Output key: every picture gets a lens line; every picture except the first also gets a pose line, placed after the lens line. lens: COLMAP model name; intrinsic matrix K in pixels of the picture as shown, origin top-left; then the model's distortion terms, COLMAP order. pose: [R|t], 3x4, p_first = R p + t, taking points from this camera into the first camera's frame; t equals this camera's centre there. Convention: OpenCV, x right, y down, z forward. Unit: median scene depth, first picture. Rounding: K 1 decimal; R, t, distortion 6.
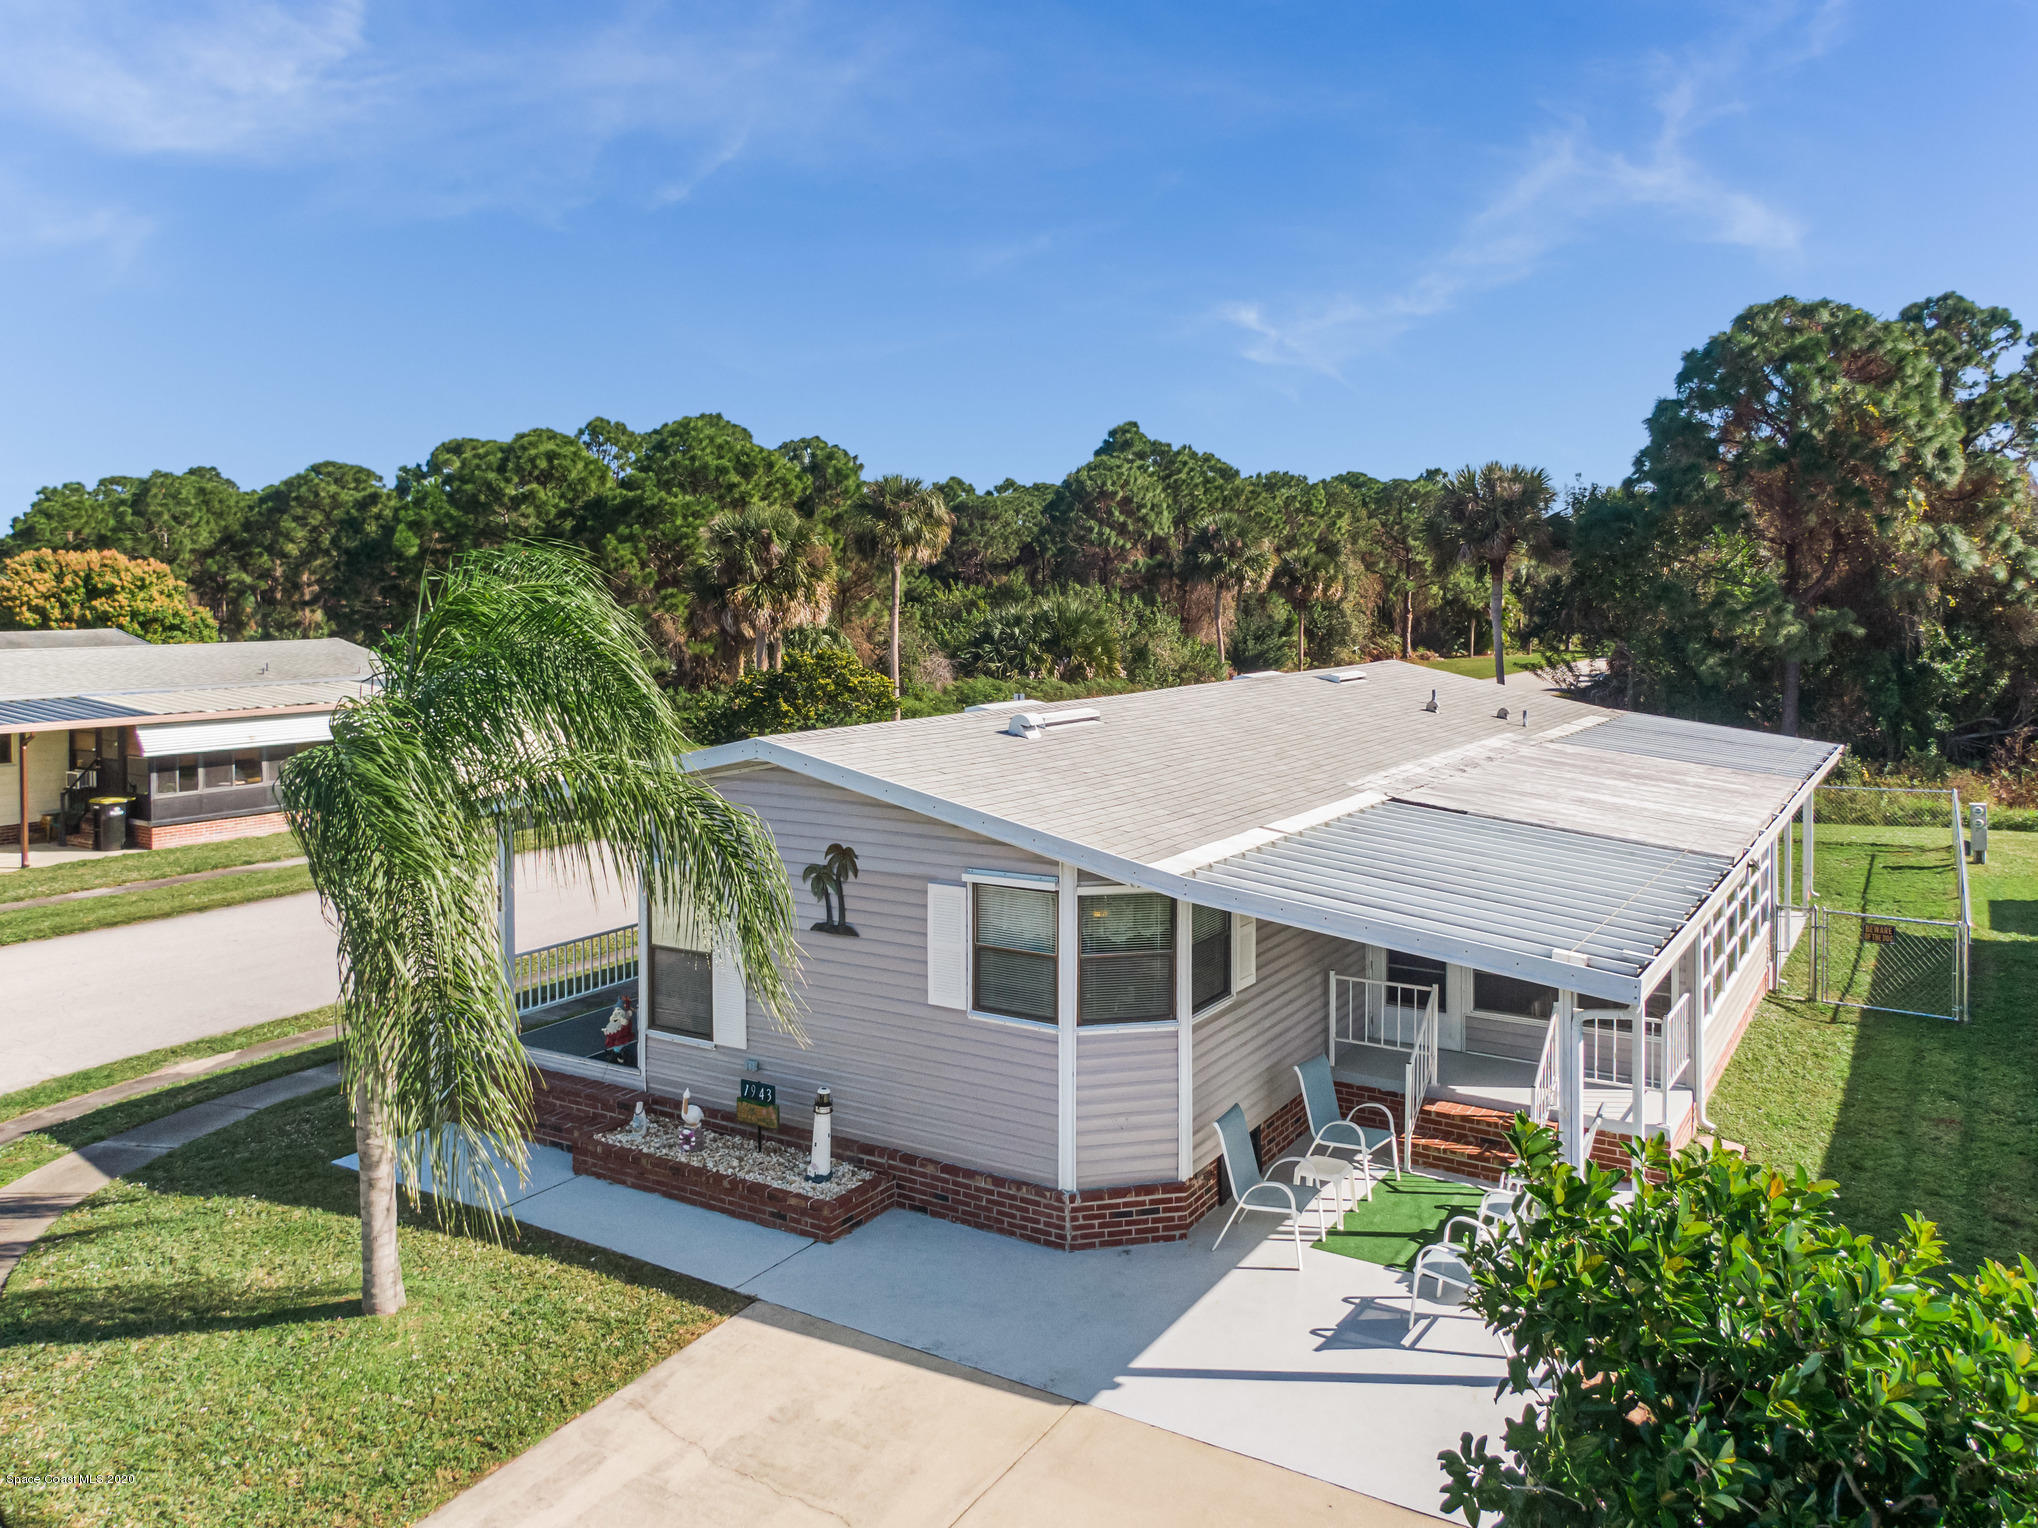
lens RADIAL K [[1536.8, 0, 1022.3], [0, 1536.8, 635.2], [0, 0, 1]] dist [0.042761, -0.079072]
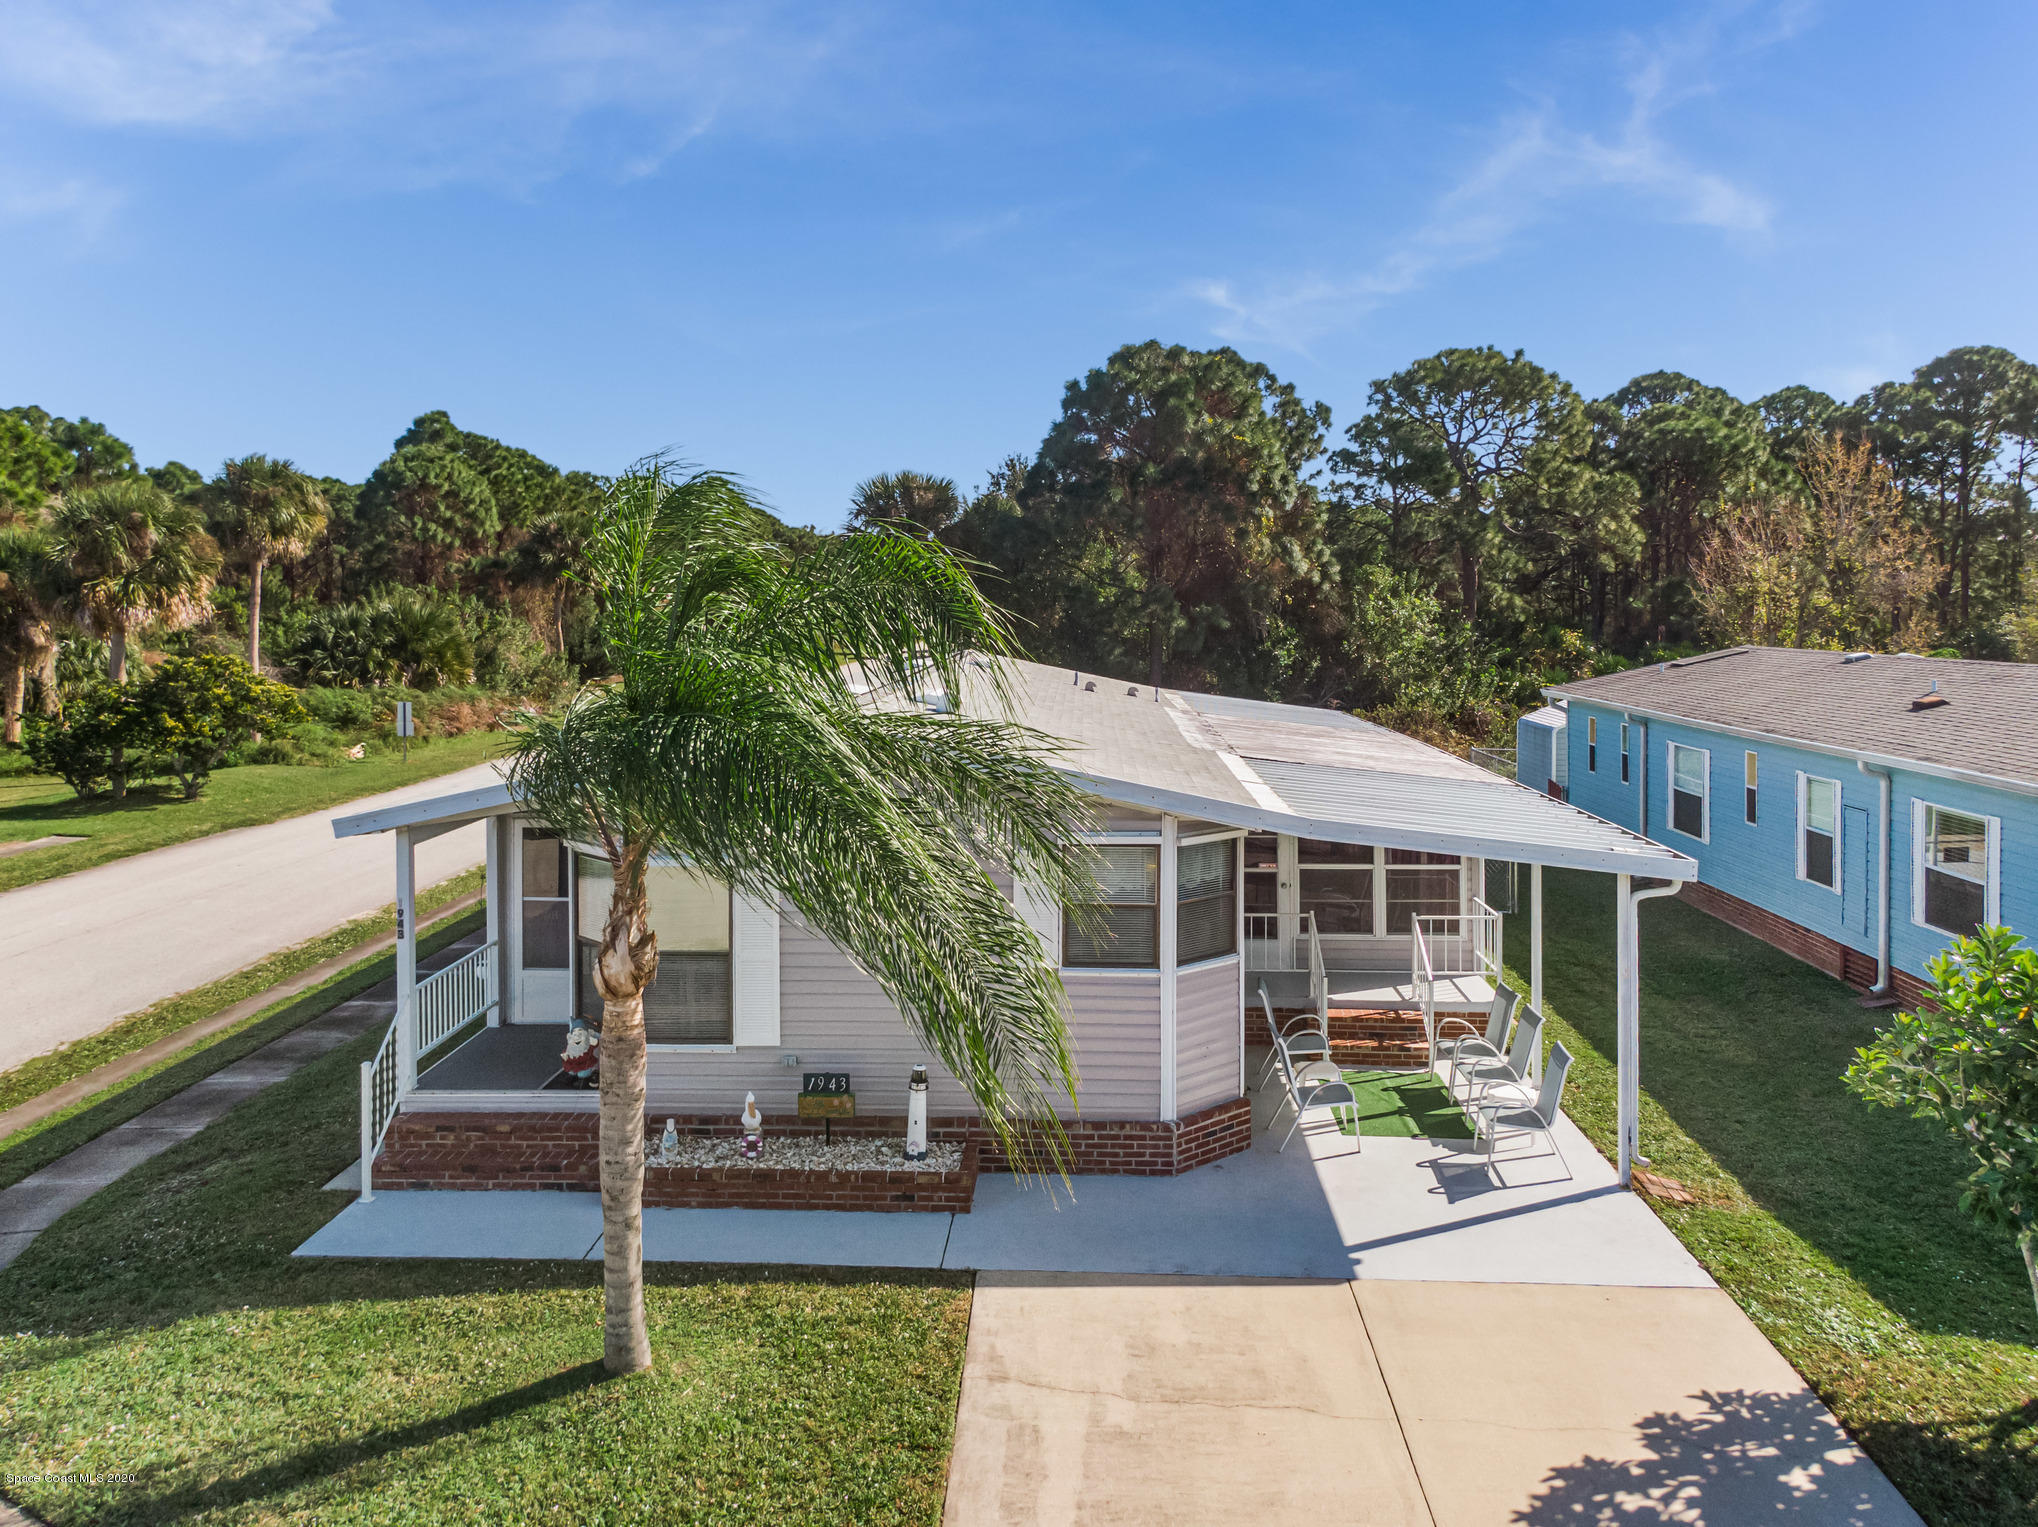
lens RADIAL K [[1536.8, 0, 1022.3], [0, 1536.8, 634.7], [0, 0, 1]] dist [0.042761, -0.079072]
pose [[0.872190, -0.009155, 0.489082, -0.181635], [0.011682, 0.999930, -0.002117, 0.006234], [-0.489028, 0.007560, 0.872235, 0.032170]]
